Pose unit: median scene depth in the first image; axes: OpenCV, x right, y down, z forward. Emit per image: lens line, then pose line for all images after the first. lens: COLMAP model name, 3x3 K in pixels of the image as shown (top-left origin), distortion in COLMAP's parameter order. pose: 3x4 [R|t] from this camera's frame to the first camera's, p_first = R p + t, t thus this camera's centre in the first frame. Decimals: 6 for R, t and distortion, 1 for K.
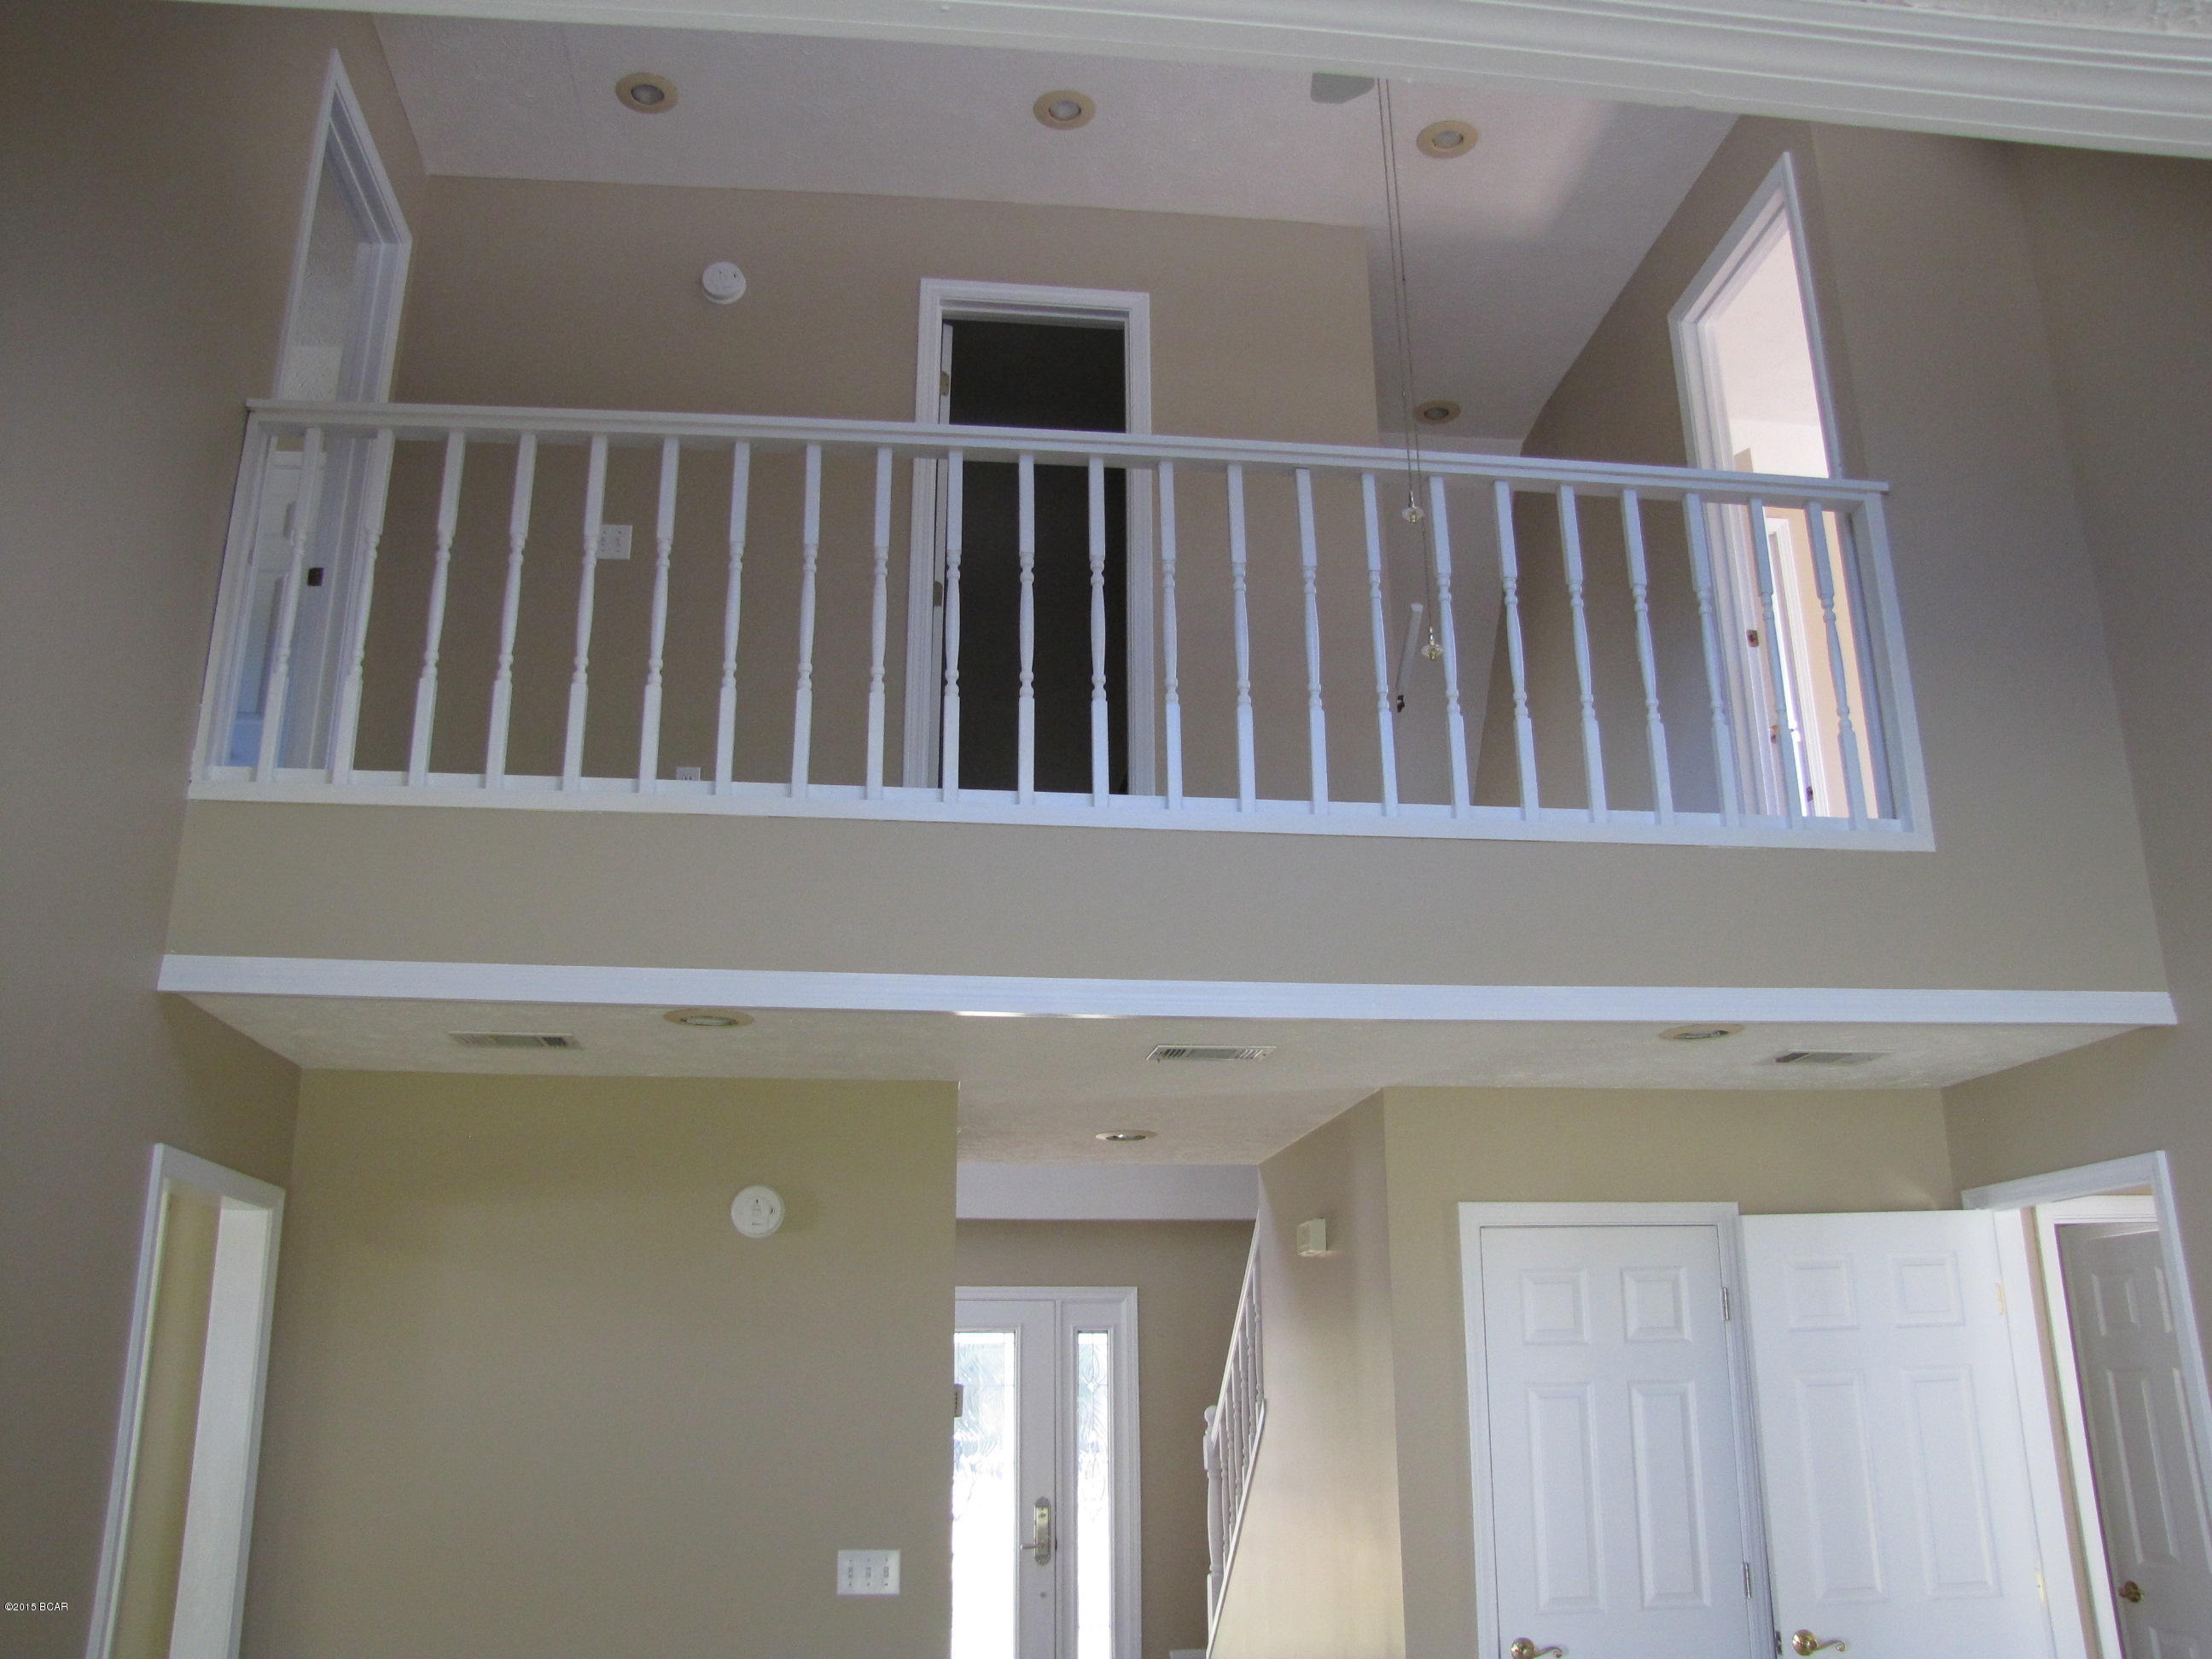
lens RADIAL K [[1818.8, 0, 1100.2], [0, 1818.8, 856.2], [0, 0, 1]] dist [-0.084717, 0.000390]
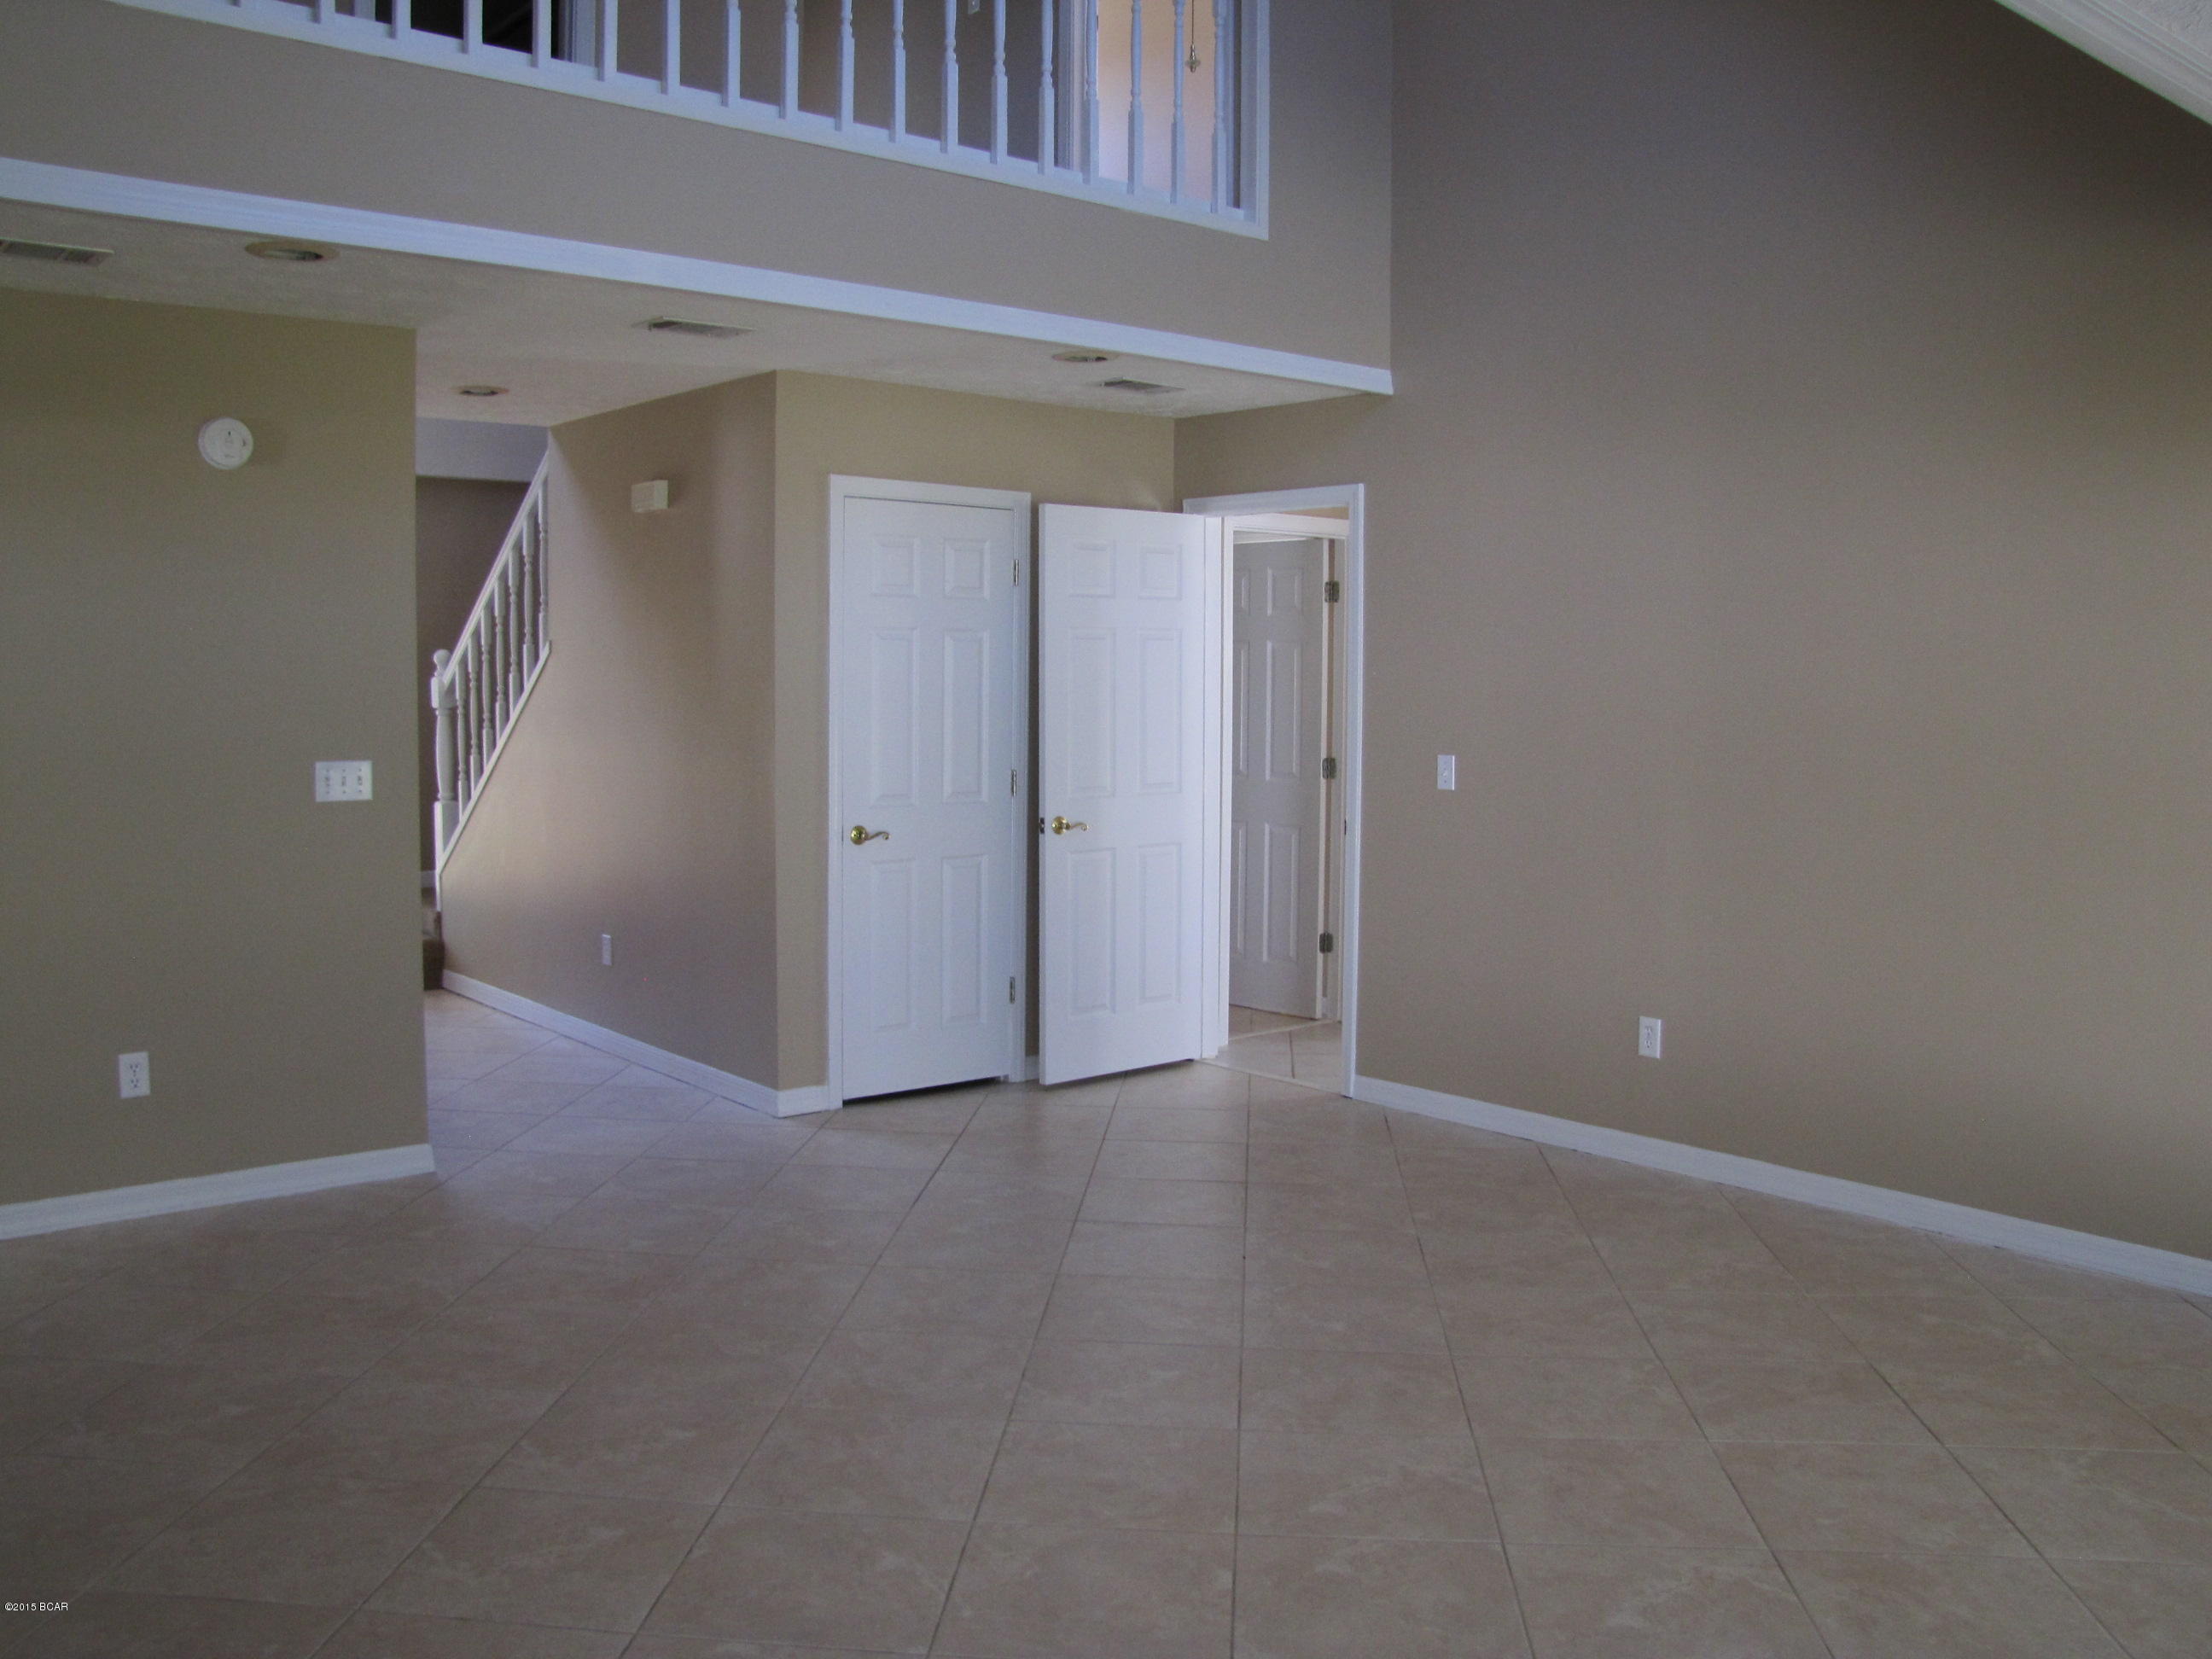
lens RADIAL K [[1876.6, 0, 1106.0], [0, 1876.6, 829.5], [0, 0, 1]] dist [-0.120517, 0.060548]
pose [[0.834322, -0.032797, 0.550301, -0.330323], [-0.171916, 0.932970, 0.316248, -0.007747], [-0.523786, -0.358458, 0.772759, -0.113592]]
